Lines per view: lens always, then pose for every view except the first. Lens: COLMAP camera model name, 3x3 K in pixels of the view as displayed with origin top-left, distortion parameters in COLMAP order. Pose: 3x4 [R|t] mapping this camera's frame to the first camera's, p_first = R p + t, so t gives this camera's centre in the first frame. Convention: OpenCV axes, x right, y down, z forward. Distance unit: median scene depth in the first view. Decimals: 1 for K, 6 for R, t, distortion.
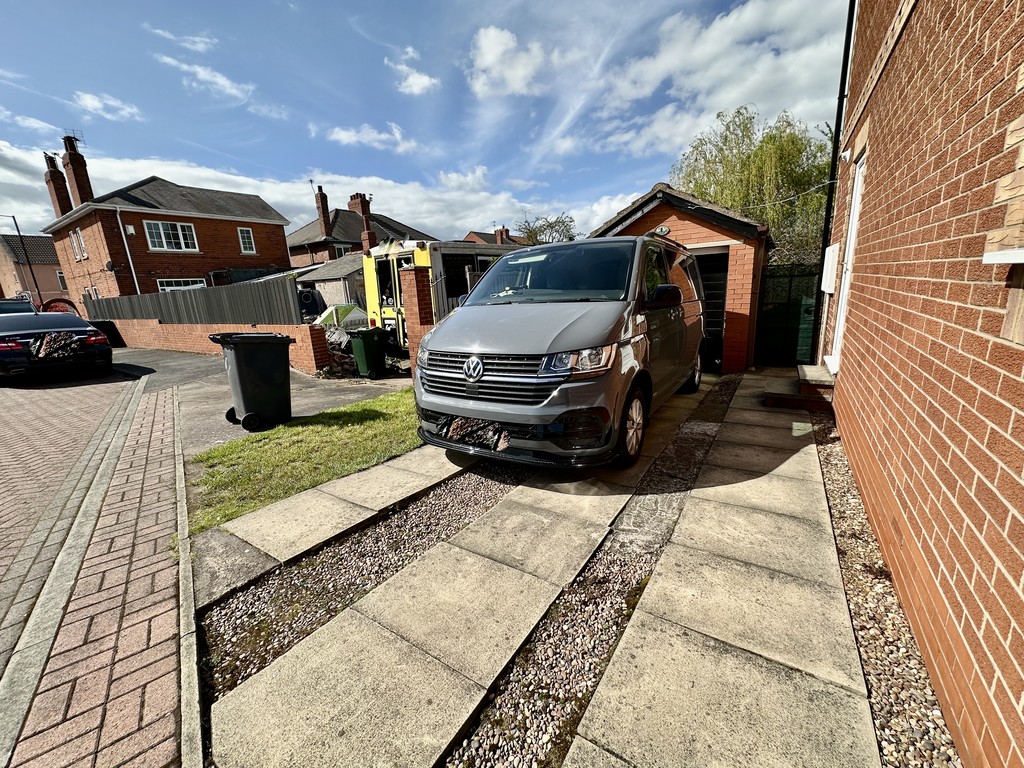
lens RADIAL K [[409.0, 0, 510.2], [0, 409.0, 382.0], [0, 0, 1]] dist [-0.001583, 0.000173]
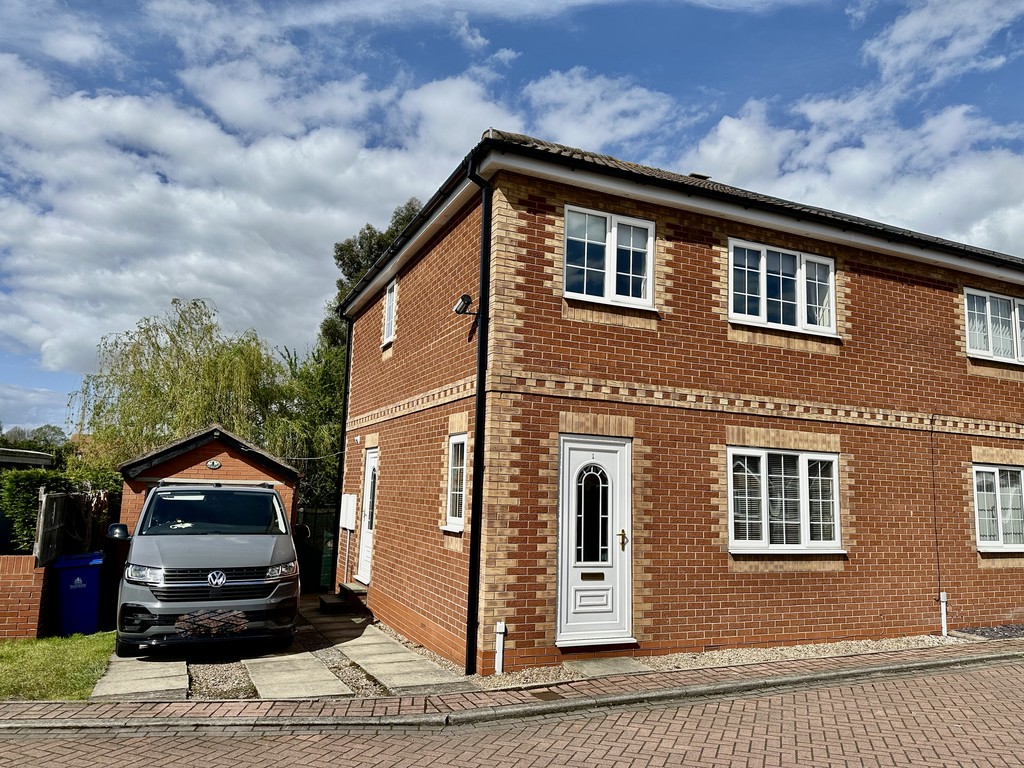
lens RADIAL K [[718.9, 0, 514.9], [0, 718.9, 385.4], [0, 0, 1]] dist [-0.000335, -0.002216]
pose [[0.536589, 0.189404, 0.822313, -1.766869], [0.139699, 0.941099, -0.307923, 0.260310], [-0.832200, 0.280105, 0.478524, -1.328004]]
